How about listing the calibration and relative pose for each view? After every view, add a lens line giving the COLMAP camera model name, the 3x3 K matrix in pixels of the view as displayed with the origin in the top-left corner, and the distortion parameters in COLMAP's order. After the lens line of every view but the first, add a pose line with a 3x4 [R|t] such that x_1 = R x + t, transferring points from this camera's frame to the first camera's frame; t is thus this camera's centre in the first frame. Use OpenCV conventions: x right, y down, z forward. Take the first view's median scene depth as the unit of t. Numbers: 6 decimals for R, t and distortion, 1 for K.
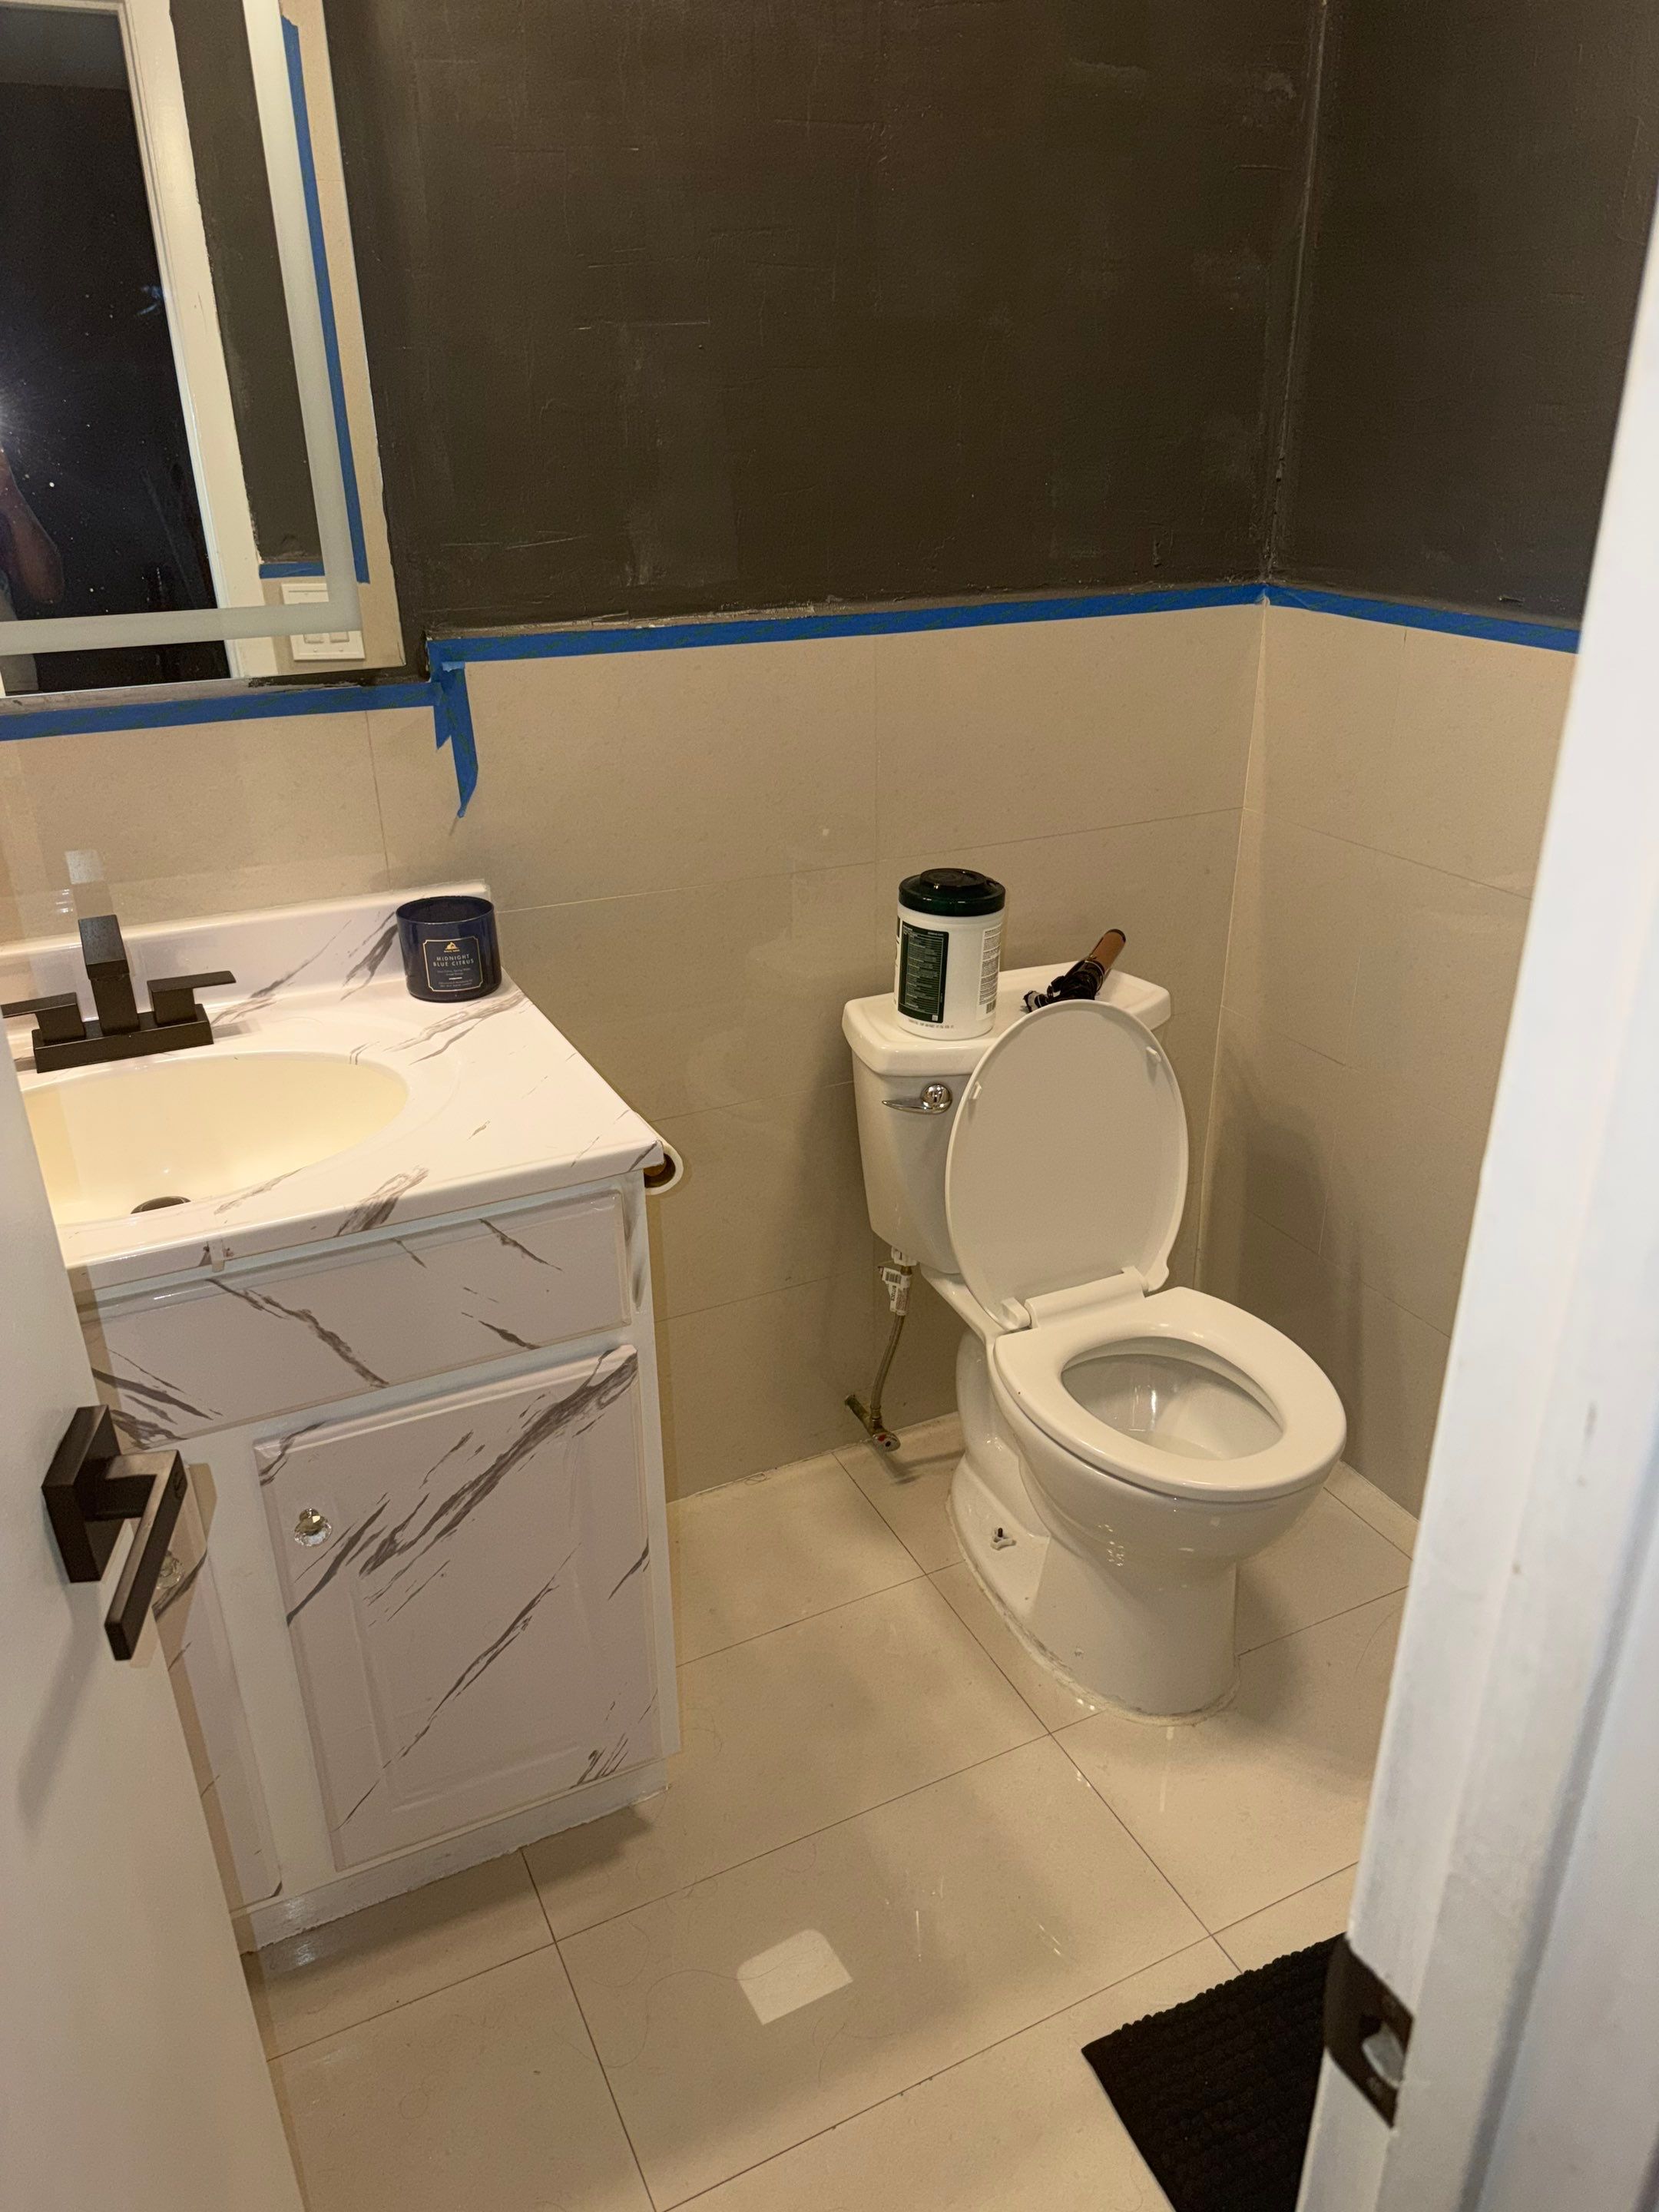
lens RADIAL K [[1566.6, 0, 839.6], [0, 1566.6, 1136.9], [0, 0, 1]] dist [0.065627, -0.098855]
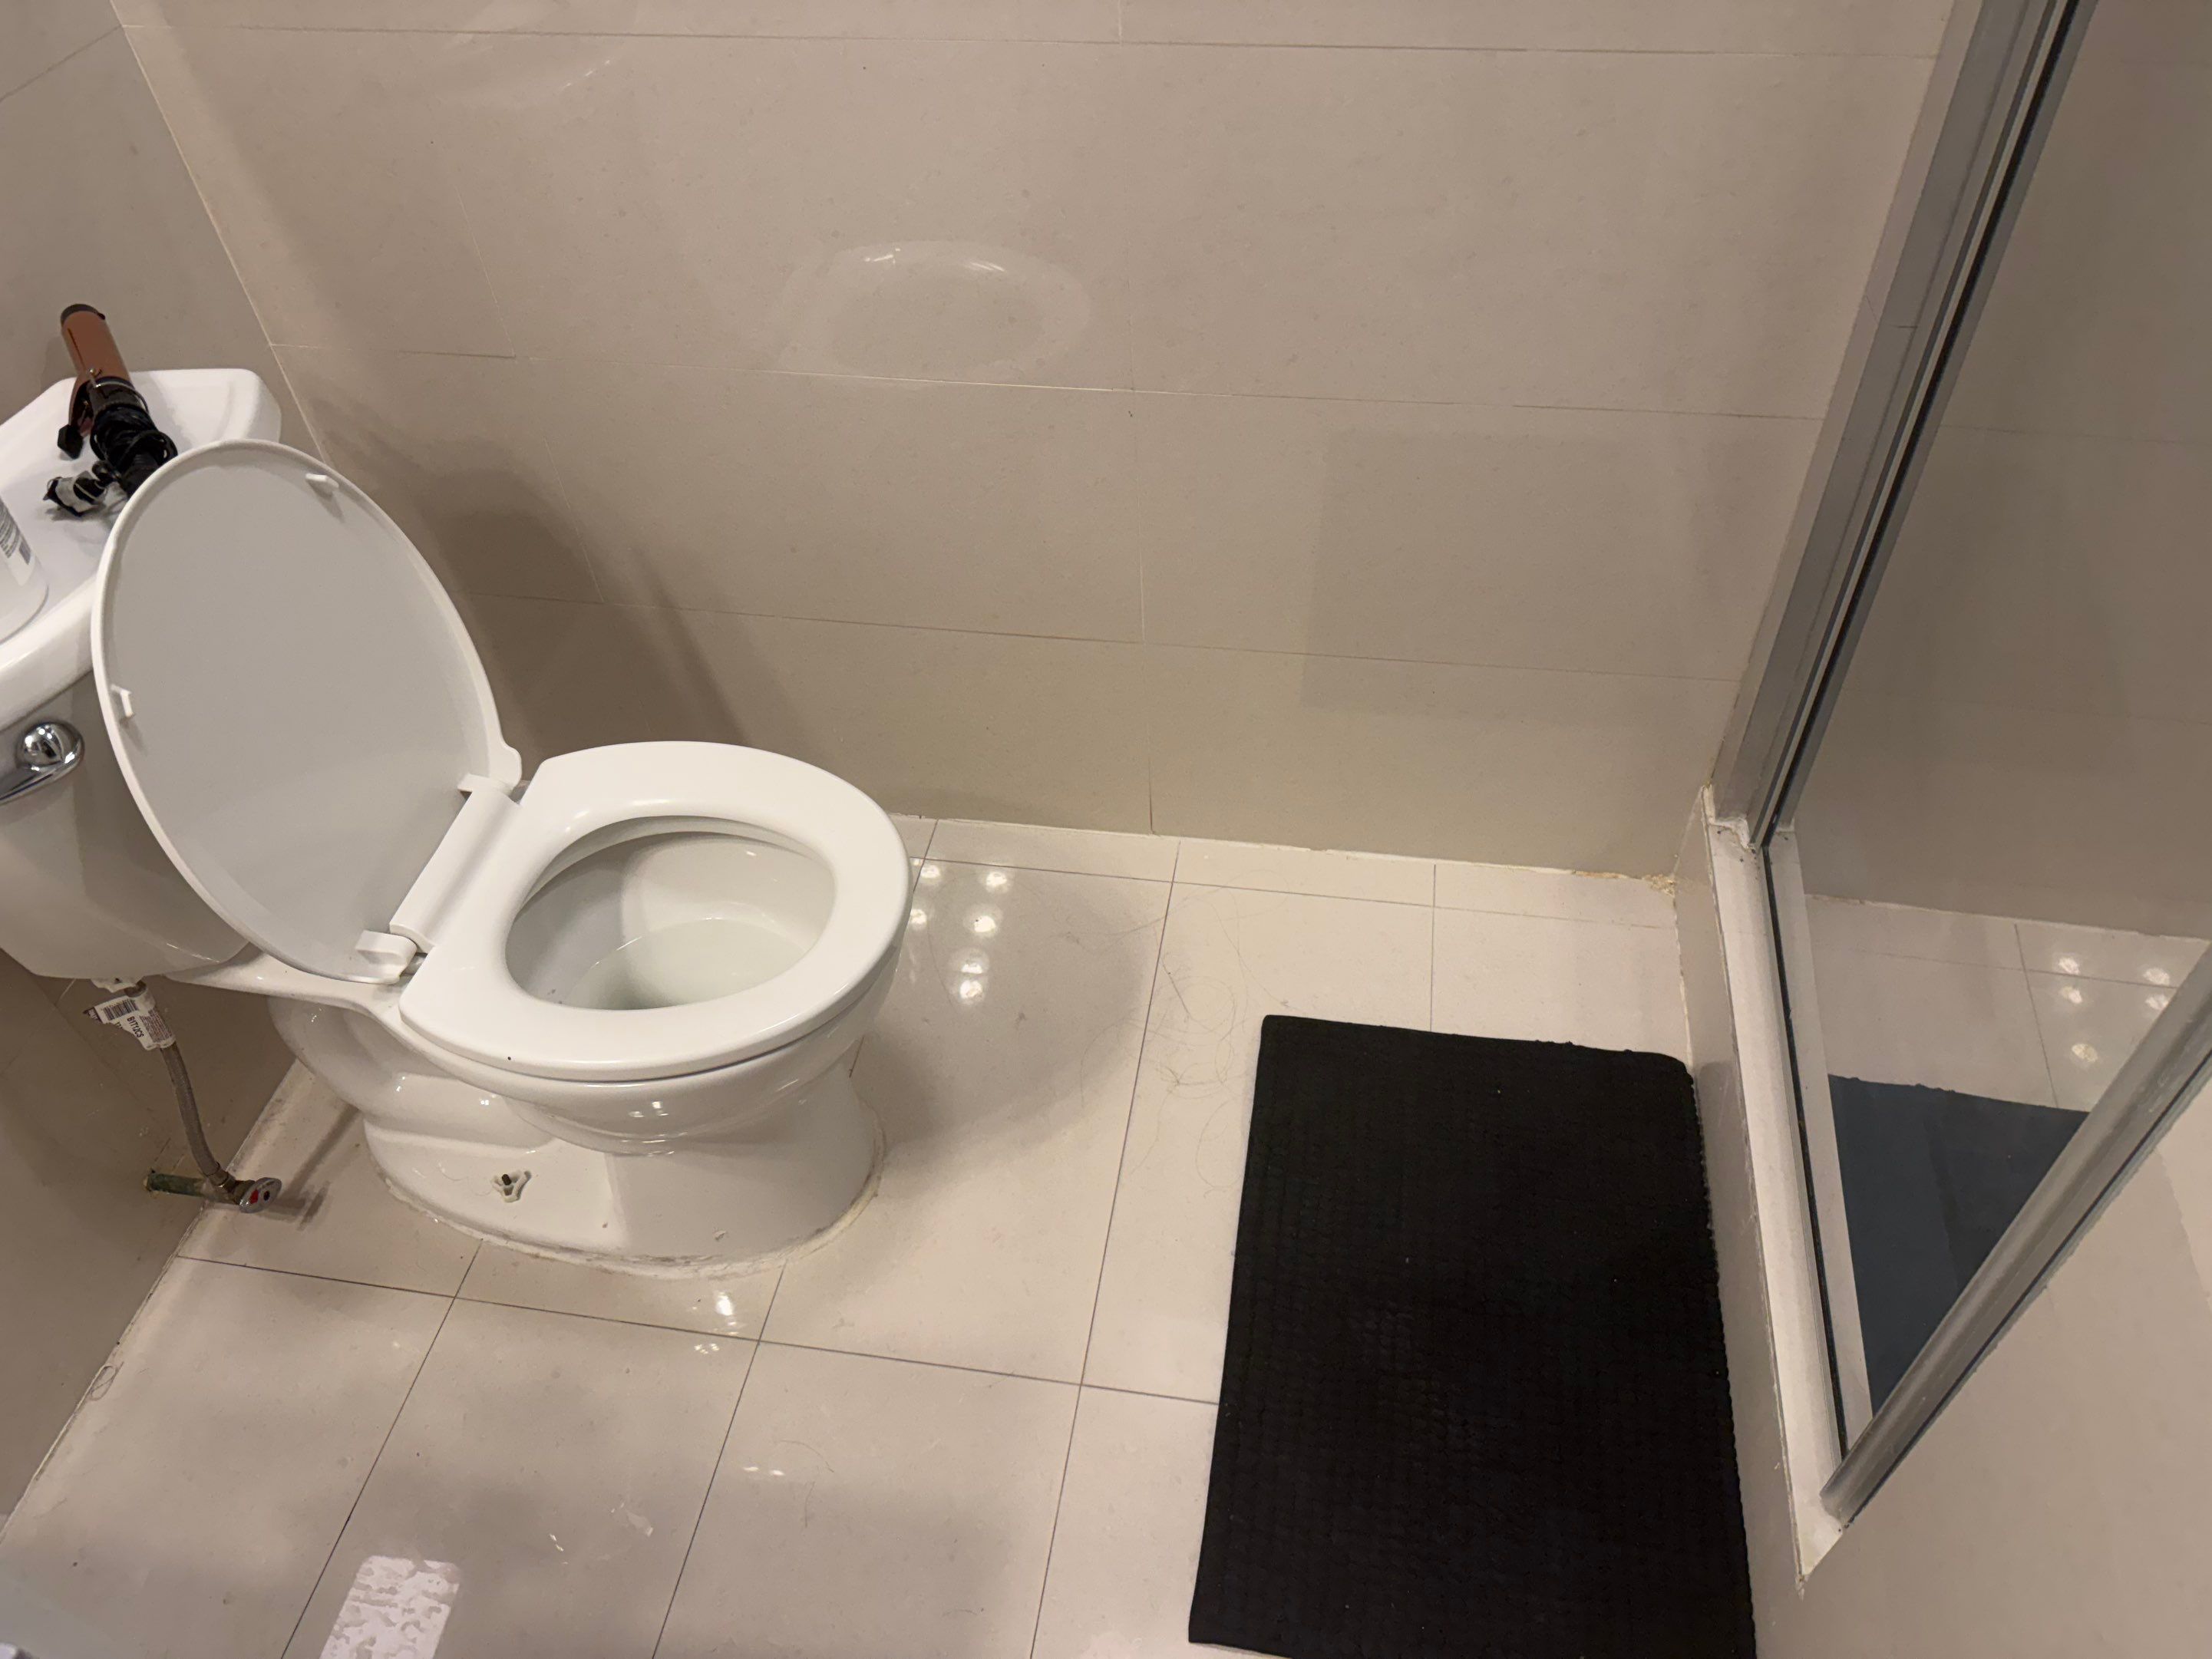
lens RADIAL K [[1566.5, 0, 1120.3], [0, 1566.5, 817.9], [0, 0, 1]] dist [0.065627, -0.098855]
pose [[0.586489, -0.594535, 0.550053, -0.038050], [0.392424, 0.802661, 0.449152, -0.111490], [-0.708543, -0.047569, 0.704062, 0.369496]]
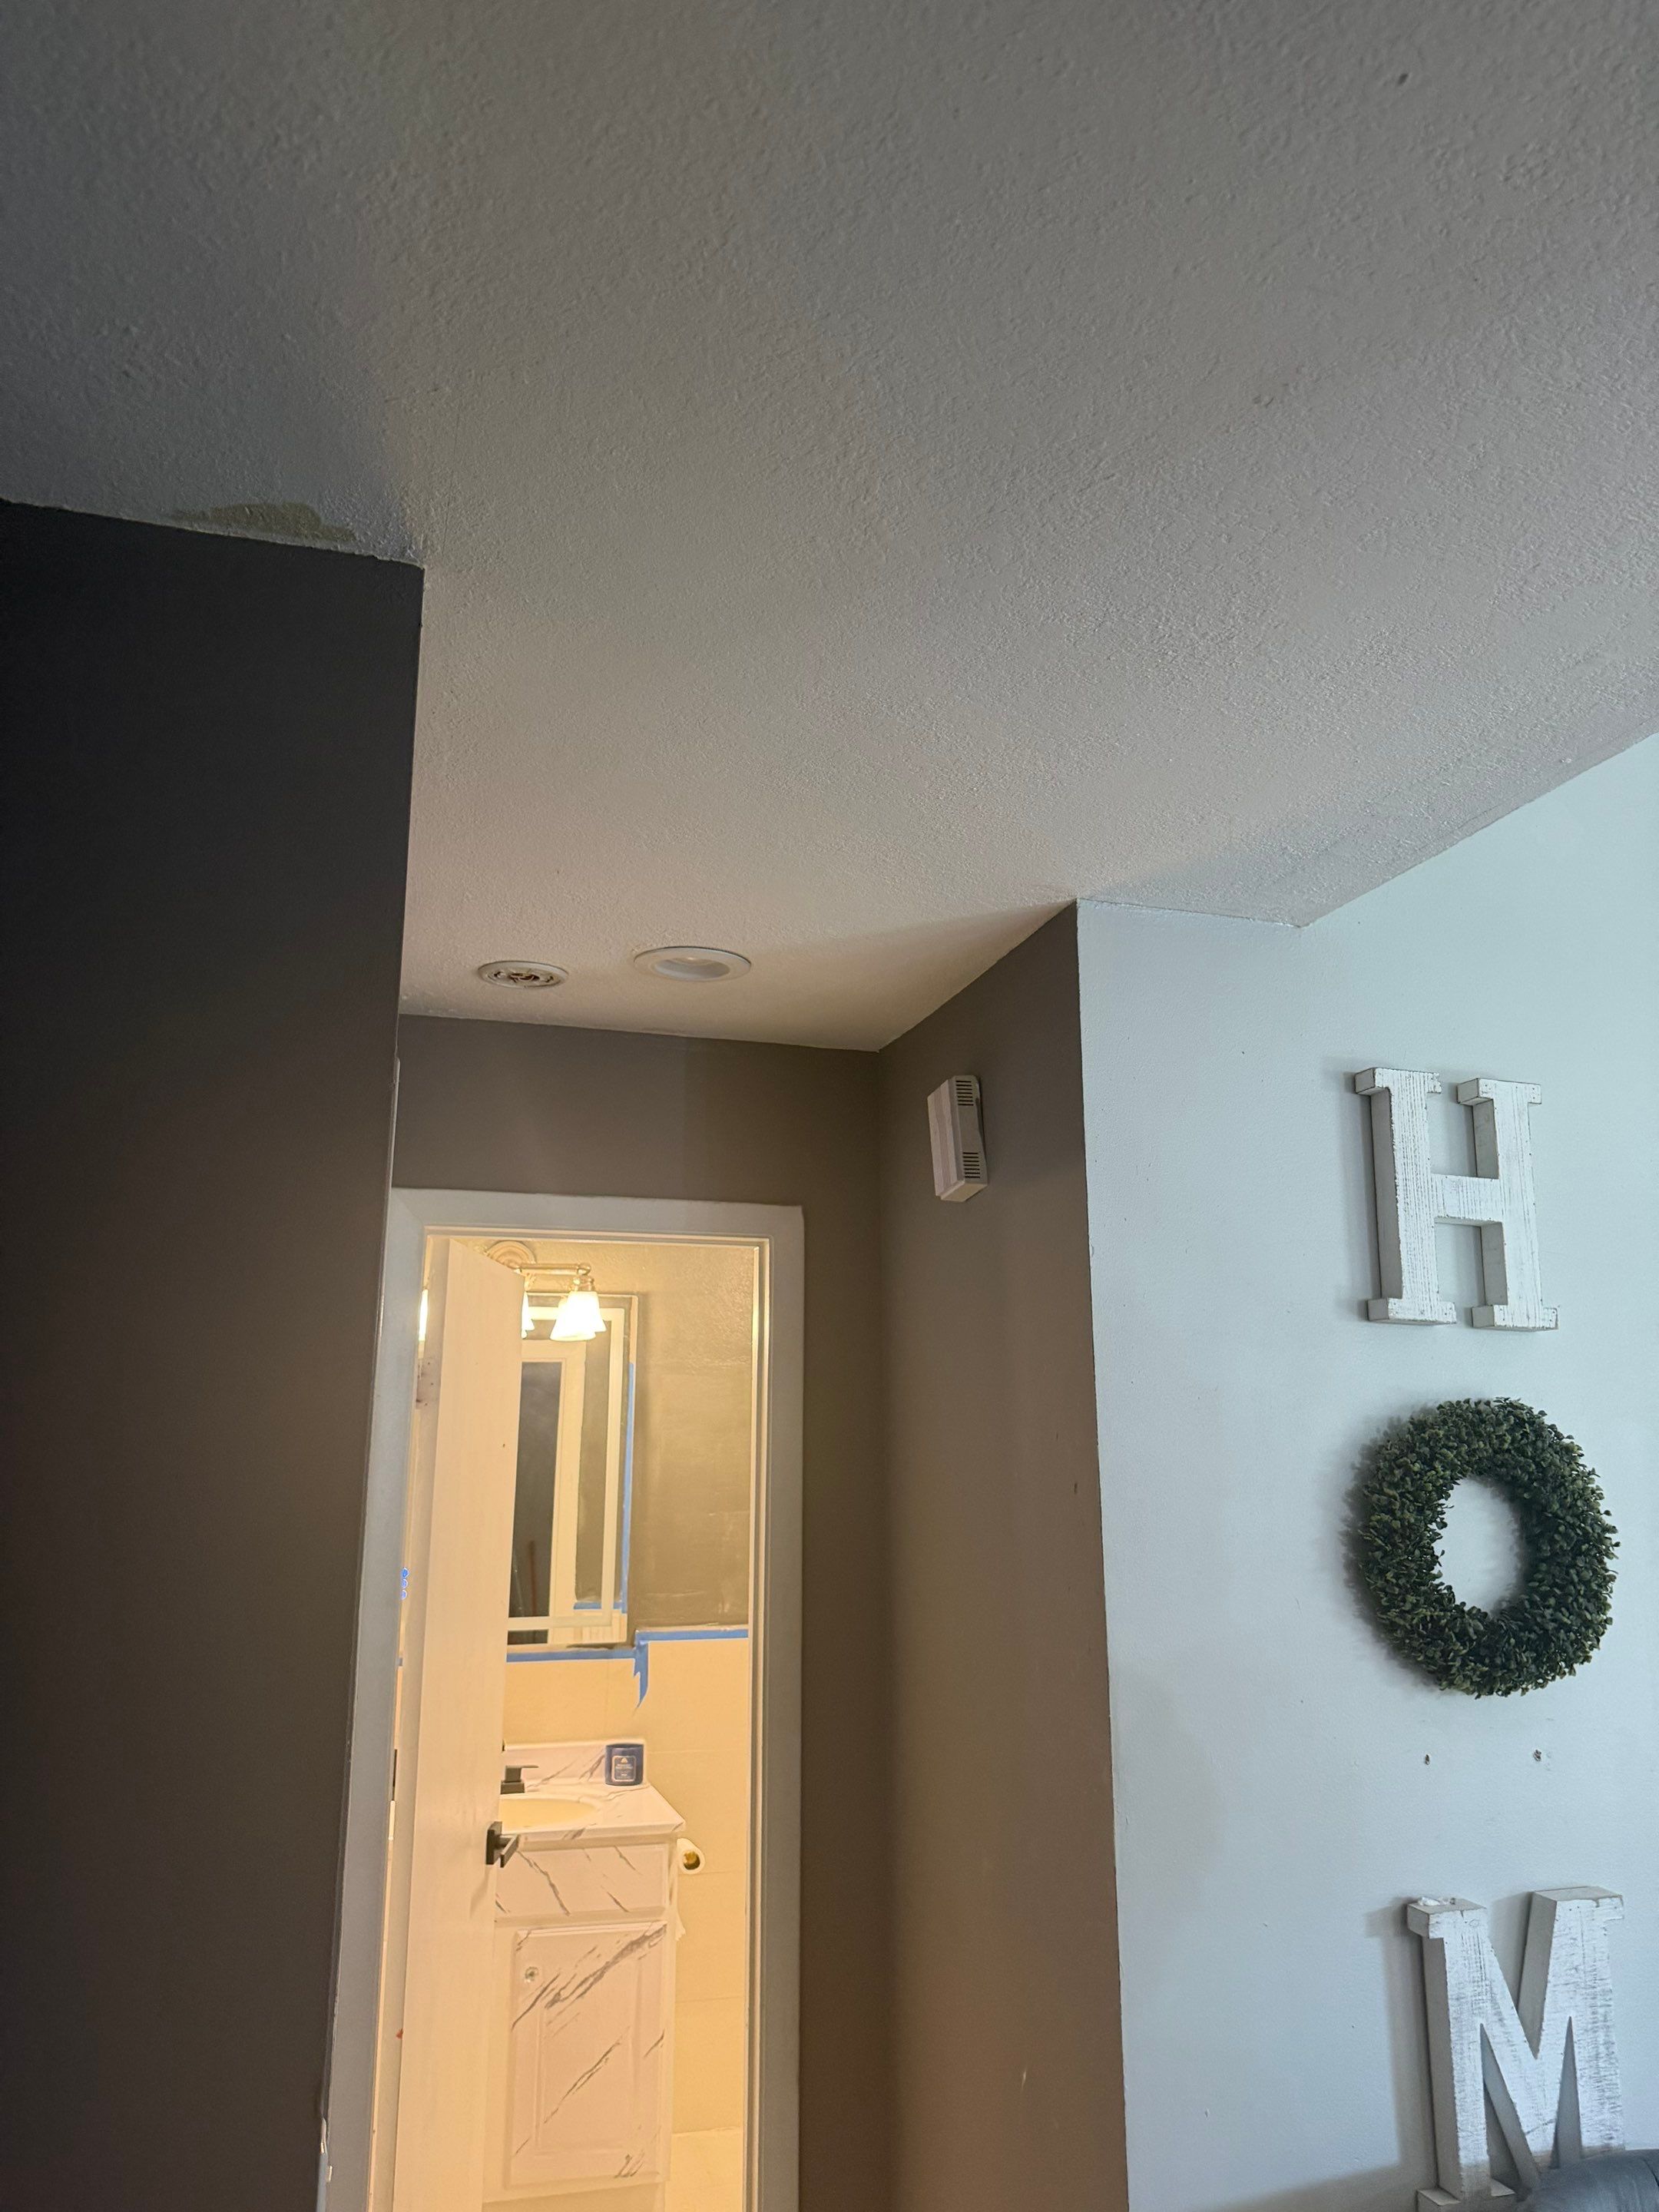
lens RADIAL K [[1579.1, 0, 822.0], [0, 1579.1, 1078.6], [0, 0, 1]] dist [0.031638, -0.053114]
pose [[0.984440, -0.023416, -0.174153, 0.471340], [-0.088824, 0.788830, -0.608160, 0.479726], [0.151618, 0.614166, 0.774476, -1.396702]]
